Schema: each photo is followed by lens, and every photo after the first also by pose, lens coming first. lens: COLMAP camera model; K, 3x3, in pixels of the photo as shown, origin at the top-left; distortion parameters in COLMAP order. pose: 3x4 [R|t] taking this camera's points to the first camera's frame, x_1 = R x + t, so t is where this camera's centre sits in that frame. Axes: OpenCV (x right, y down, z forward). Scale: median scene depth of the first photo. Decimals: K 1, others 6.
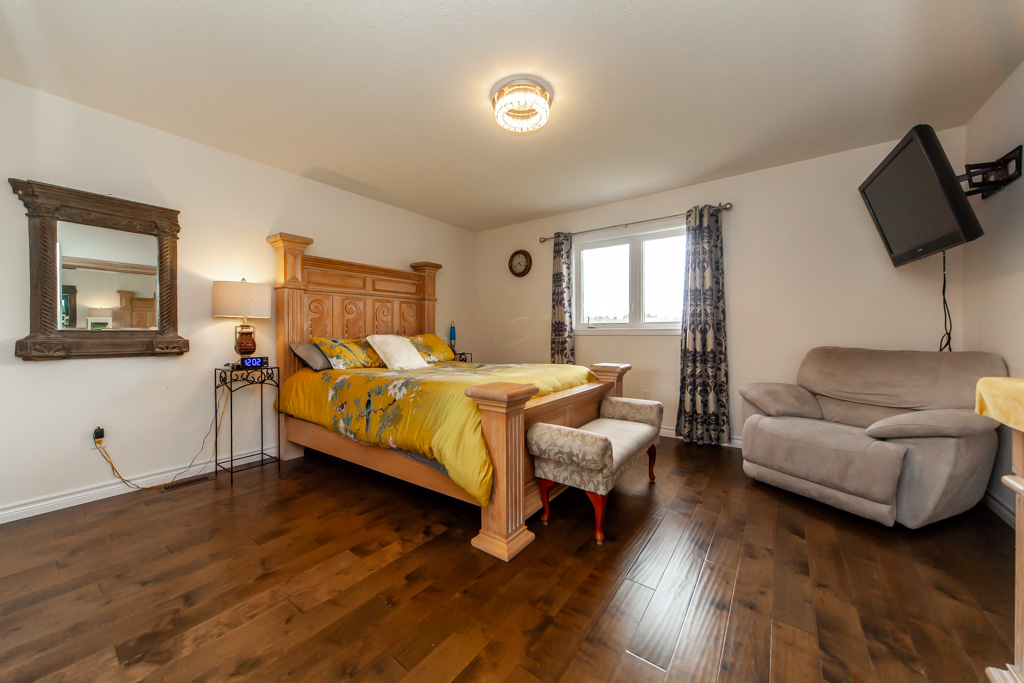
lens RADIAL K [[357.7, 0, 512.0], [0, 357.7, 340.9], [0, 0, 1]] dist [0.002292, 0.000194]
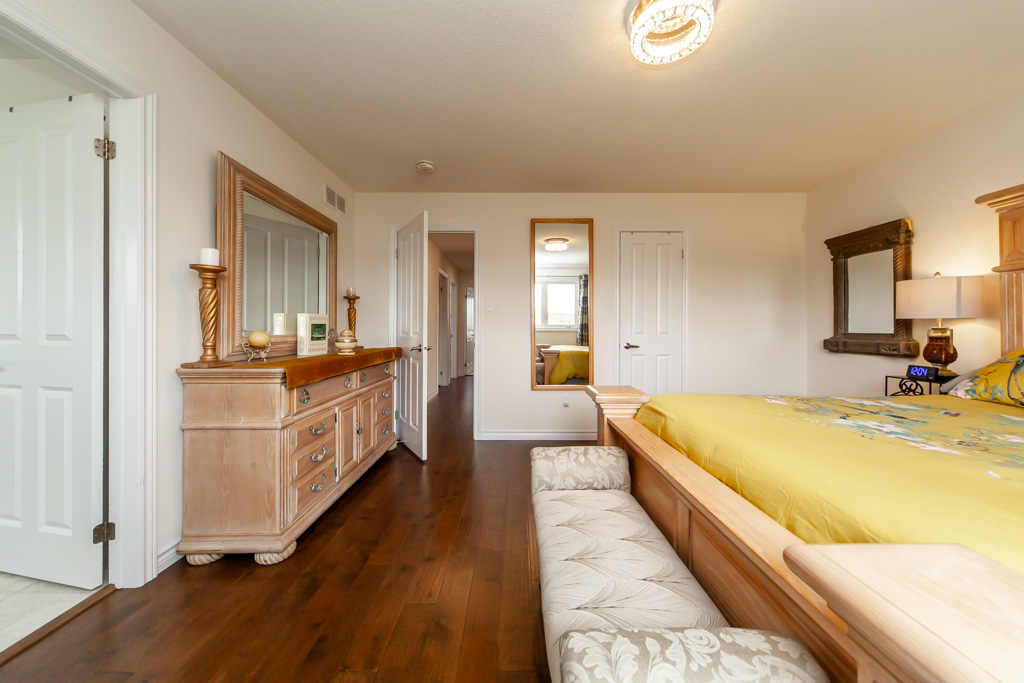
lens RADIAL K [[357.7, 0, 512.0], [0, 357.7, 340.9], [0, 0, 1]] dist [0.002292, 0.000194]
pose [[-0.804983, 0.022738, -0.592862, 0.679762], [-0.010783, 0.998540, 0.052937, -0.060288], [0.593199, 0.049006, -0.803563, 1.362412]]
